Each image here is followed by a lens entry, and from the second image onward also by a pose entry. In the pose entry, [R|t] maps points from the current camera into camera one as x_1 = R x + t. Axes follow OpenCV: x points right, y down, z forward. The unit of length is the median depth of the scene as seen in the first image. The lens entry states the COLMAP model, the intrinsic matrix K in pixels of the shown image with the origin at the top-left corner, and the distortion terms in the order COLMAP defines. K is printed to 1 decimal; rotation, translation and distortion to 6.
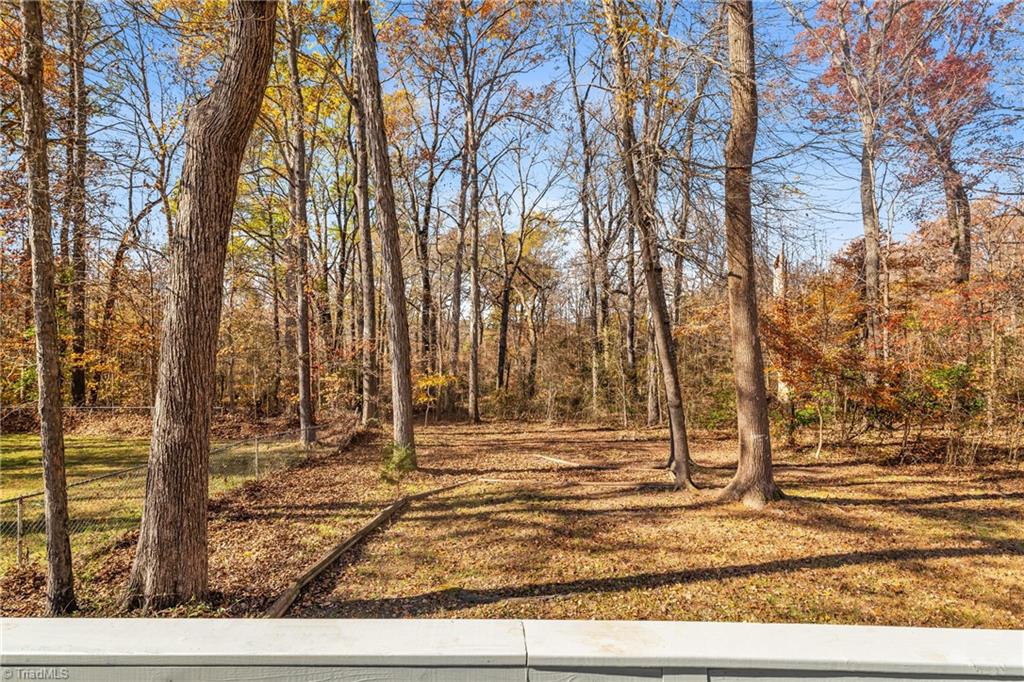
lens RADIAL K [[525.8, 0, 511.2], [0, 525.8, 339.4], [0, 0, 1]] dist [-0.000187, 0.000438]
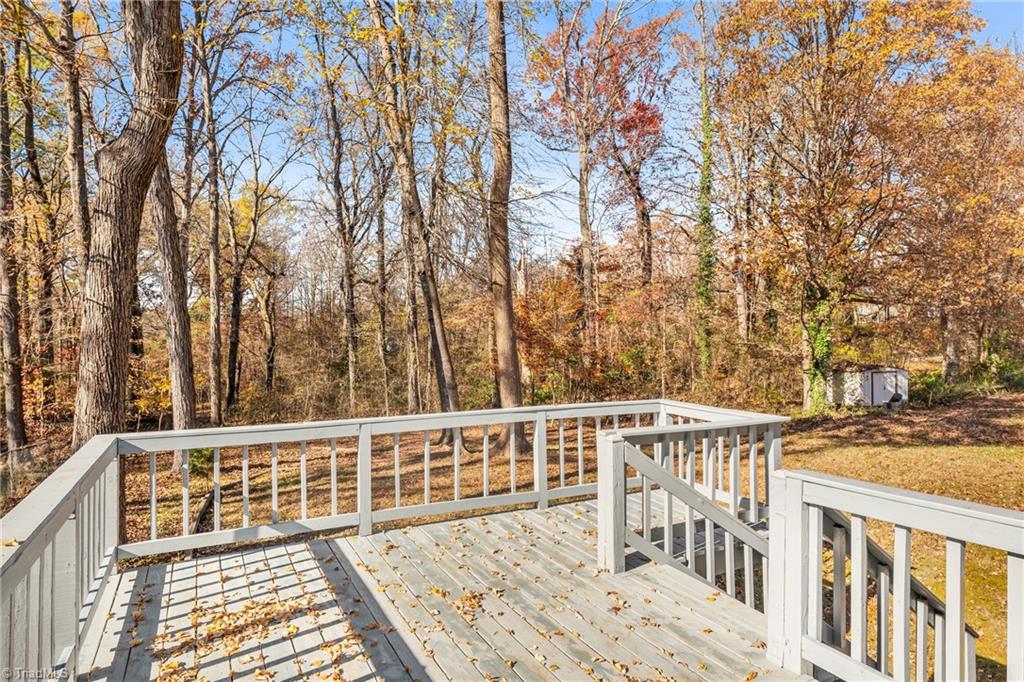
lens RADIAL K [[601.7, 0, 512.1], [0, 601.7, 338.6], [0, 0, 1]] dist [-0.002469, -0.000626]
pose [[0.891079, -0.019416, 0.453434, -0.103977], [0.013513, 0.999777, 0.016256, -0.004293], [-0.453648, -0.008358, 0.891142, -0.163684]]
